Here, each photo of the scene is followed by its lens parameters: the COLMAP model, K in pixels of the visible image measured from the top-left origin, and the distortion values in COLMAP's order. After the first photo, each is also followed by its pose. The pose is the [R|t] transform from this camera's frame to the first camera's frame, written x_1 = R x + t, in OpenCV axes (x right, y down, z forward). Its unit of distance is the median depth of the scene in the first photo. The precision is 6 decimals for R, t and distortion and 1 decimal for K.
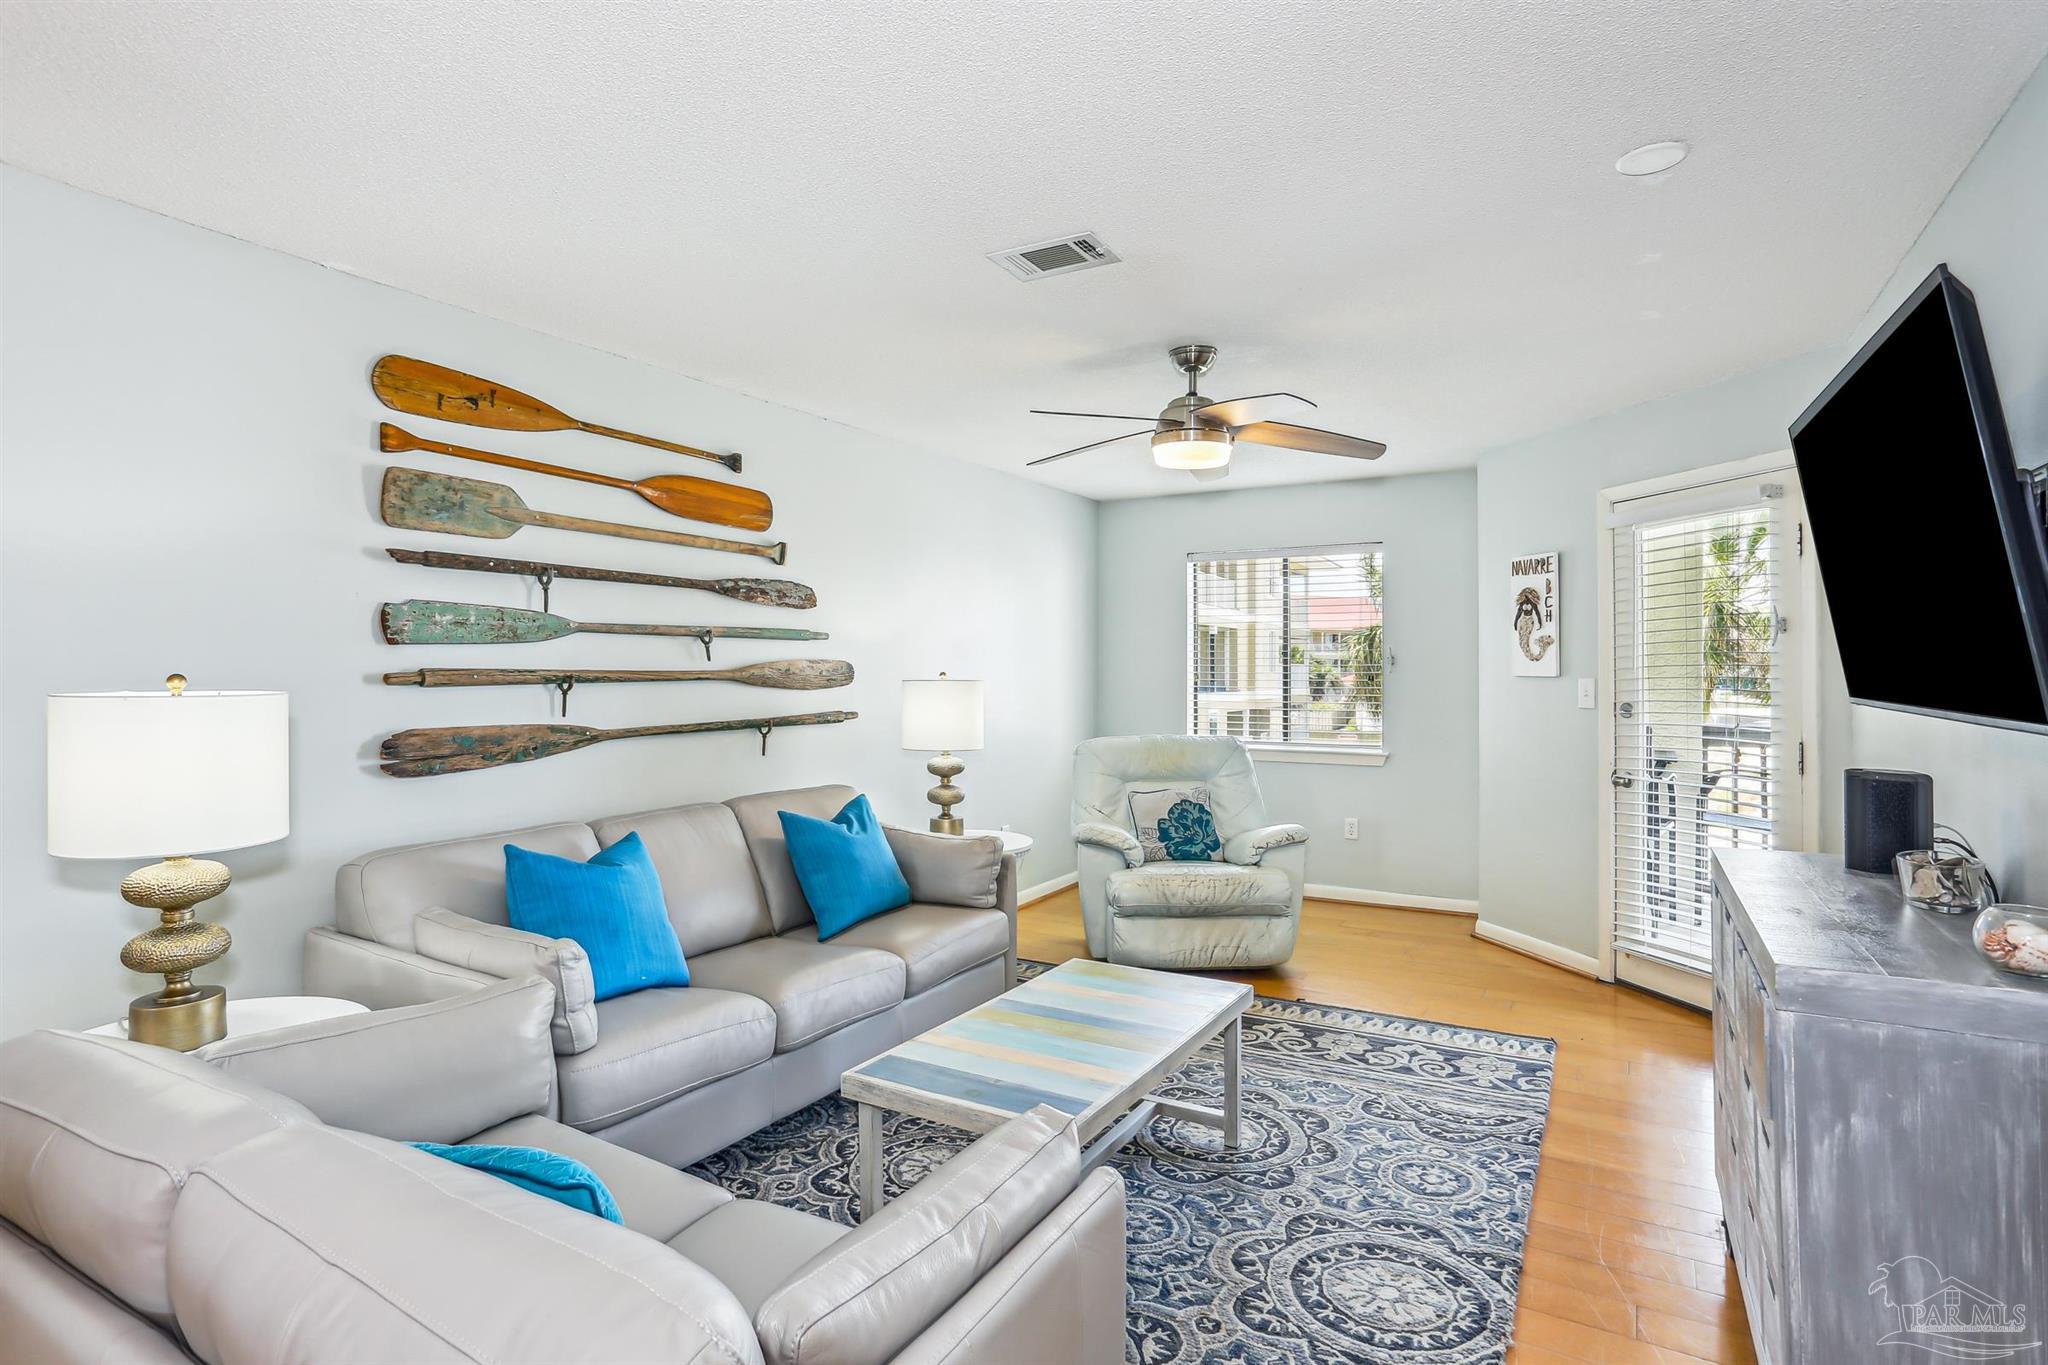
lens RADIAL K [[1012.8, 0, 1034.5], [0, 1012.8, 673.9], [0, 0, 1]] dist [0.003093, 0.000775]
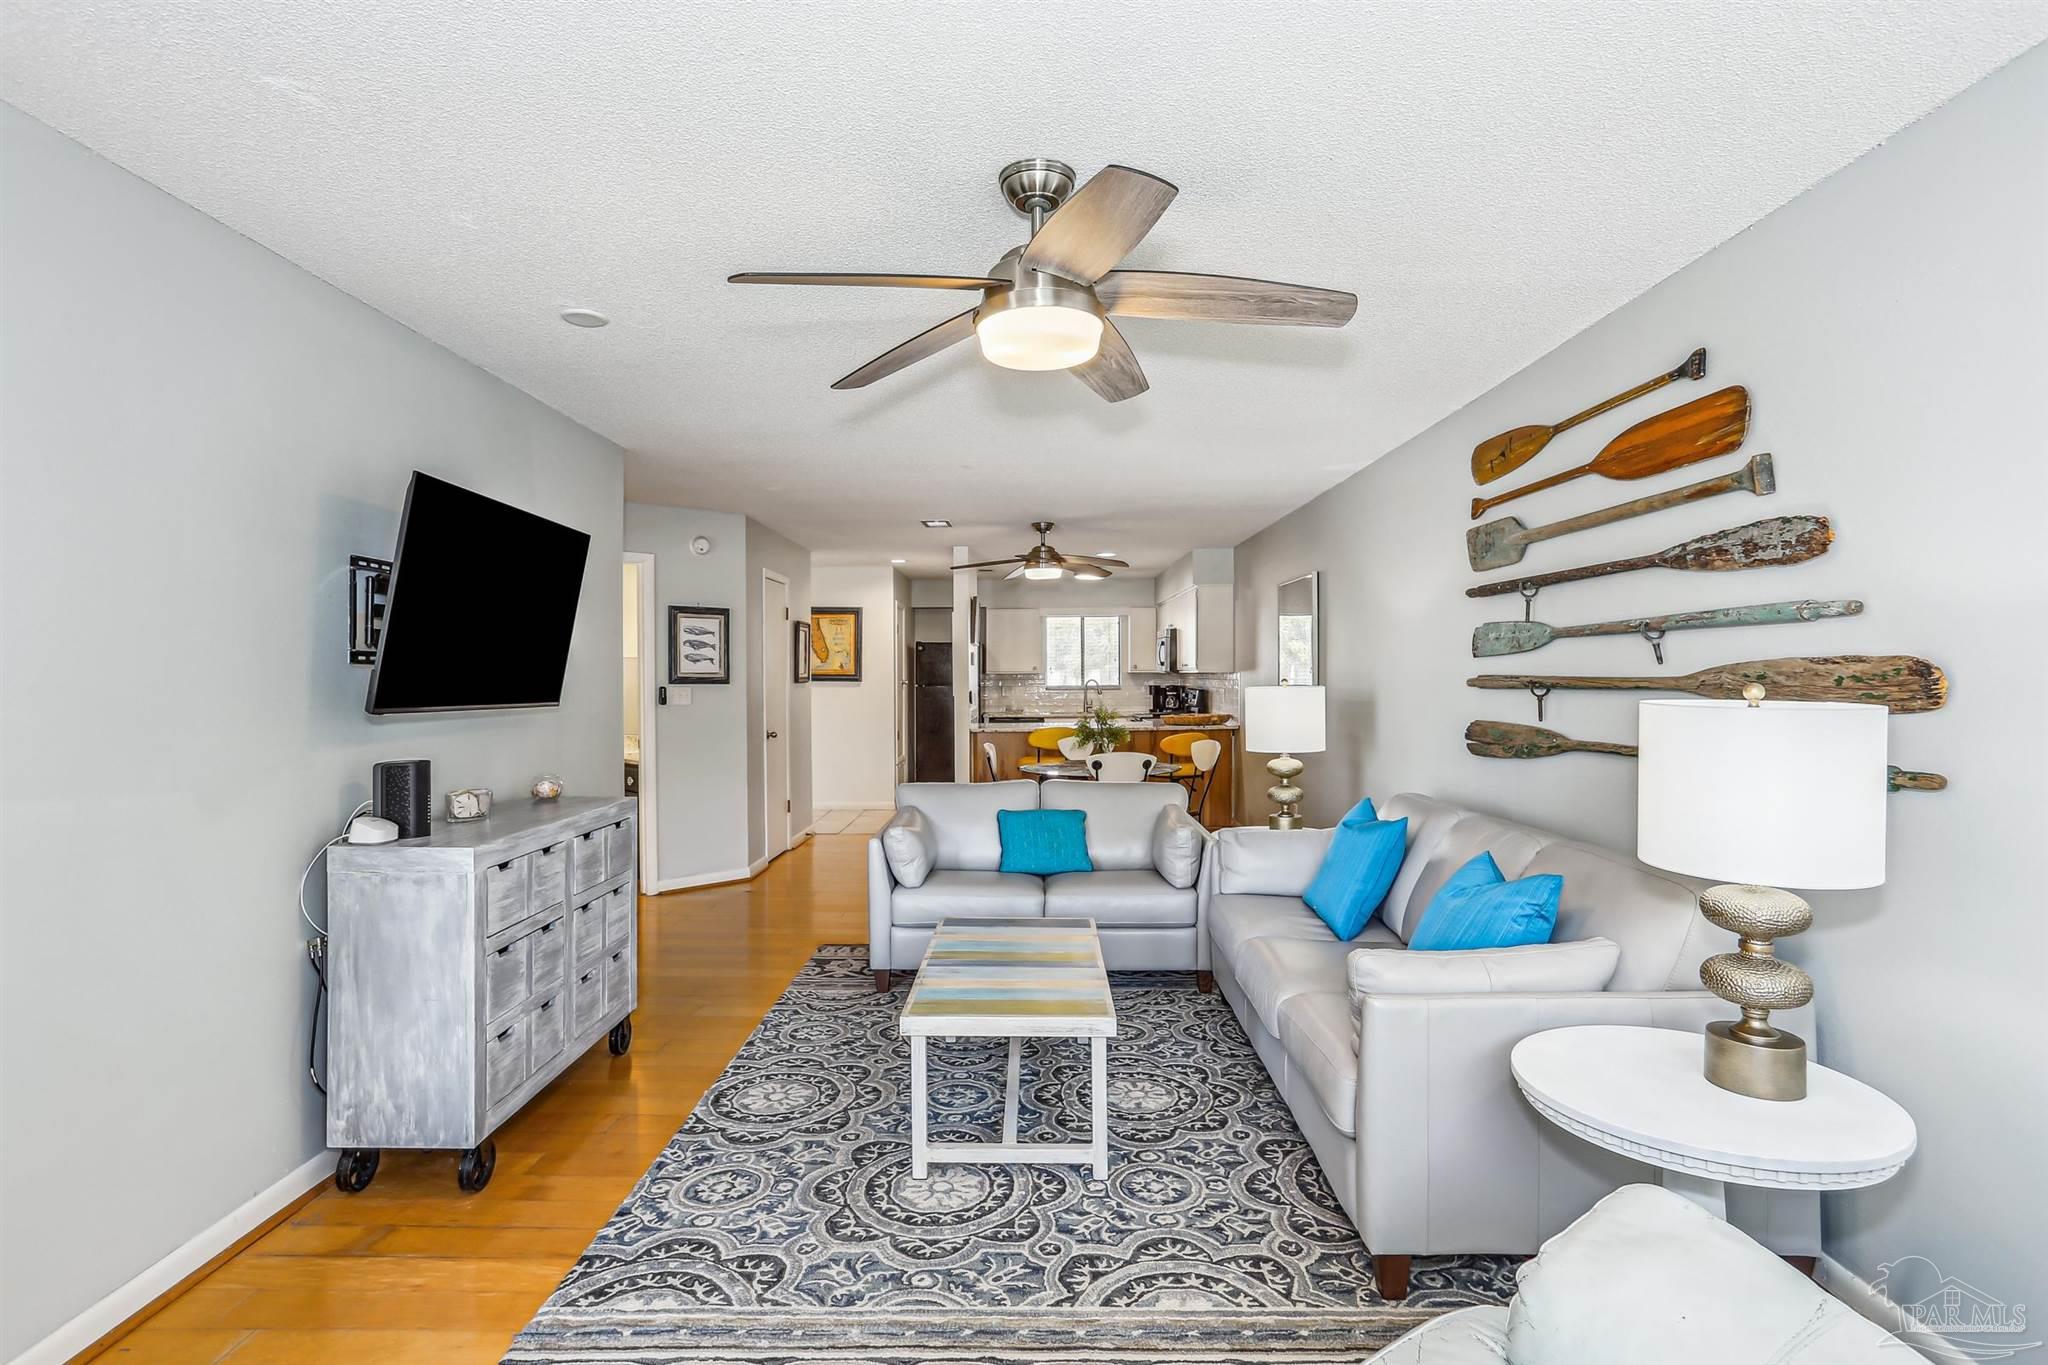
lens RADIAL K [[1012.8, 0, 1028.5], [0, 1012.8, 683.1], [0, 0, 1]] dist [0.003093, 0.000775]
pose [[-0.866351, 0.011382, -0.499305, 0.578318], [0.005968, 0.999905, 0.012438, -0.014669], [0.499399, 0.007796, -0.866337, 1.870527]]
